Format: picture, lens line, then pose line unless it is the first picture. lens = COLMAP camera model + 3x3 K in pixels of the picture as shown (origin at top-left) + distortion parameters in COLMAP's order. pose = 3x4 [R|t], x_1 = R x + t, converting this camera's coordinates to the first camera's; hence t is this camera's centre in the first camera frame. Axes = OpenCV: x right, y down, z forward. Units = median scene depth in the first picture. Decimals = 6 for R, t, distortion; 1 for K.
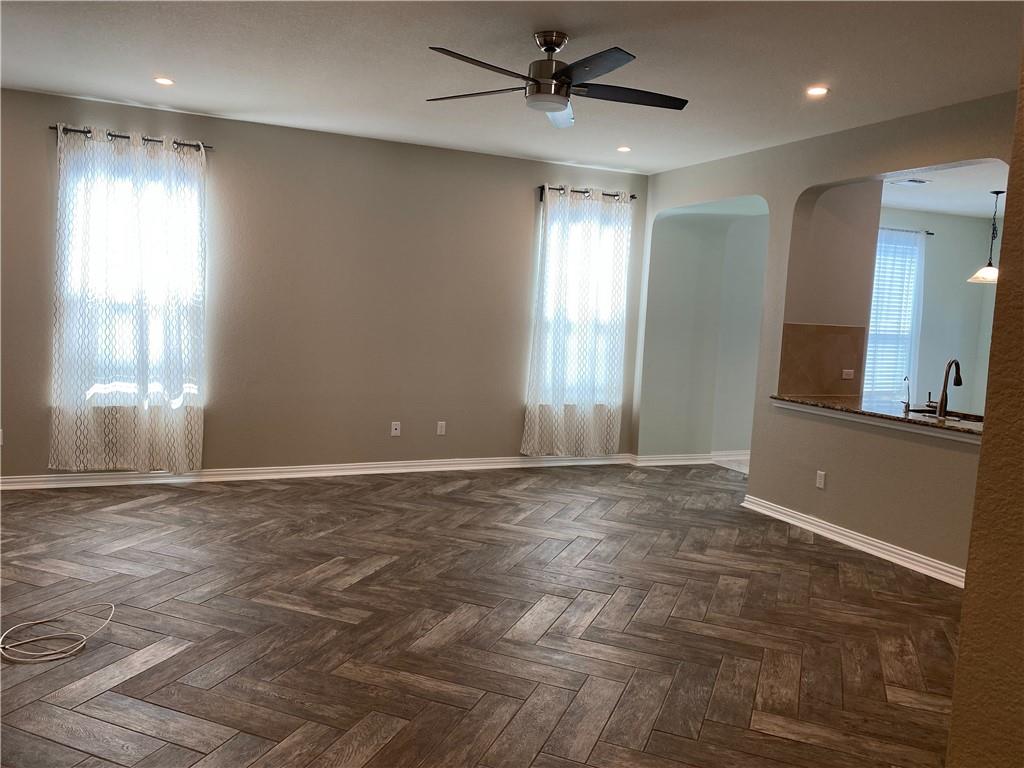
lens RADIAL K [[785.6, 0, 502.8], [0, 785.6, 376.1], [0, 0, 1]] dist [0.037811, -0.043427]
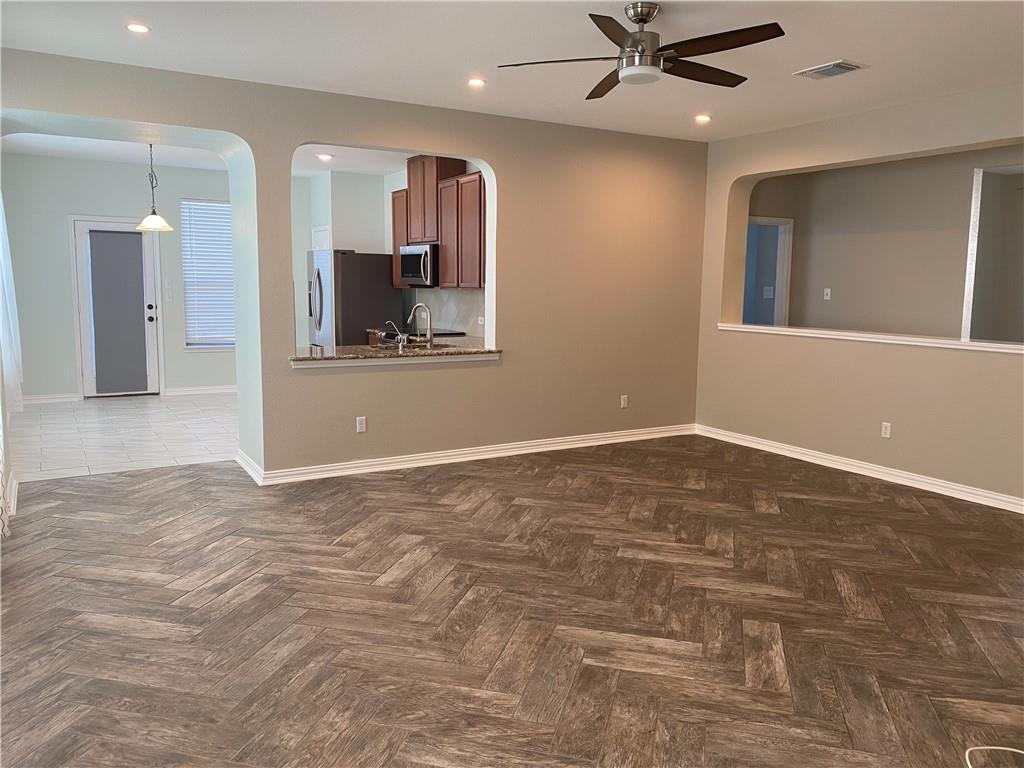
lens RADIAL K [[785.6, 0, 510.1], [0, 785.6, 375.4], [0, 0, 1]] dist [0.037811, -0.043427]
pose [[-0.122504, -0.169043, 0.977966, -0.687324], [0.069876, 0.981473, 0.178402, -0.116966], [-0.990005, 0.090191, -0.108422, 0.931436]]
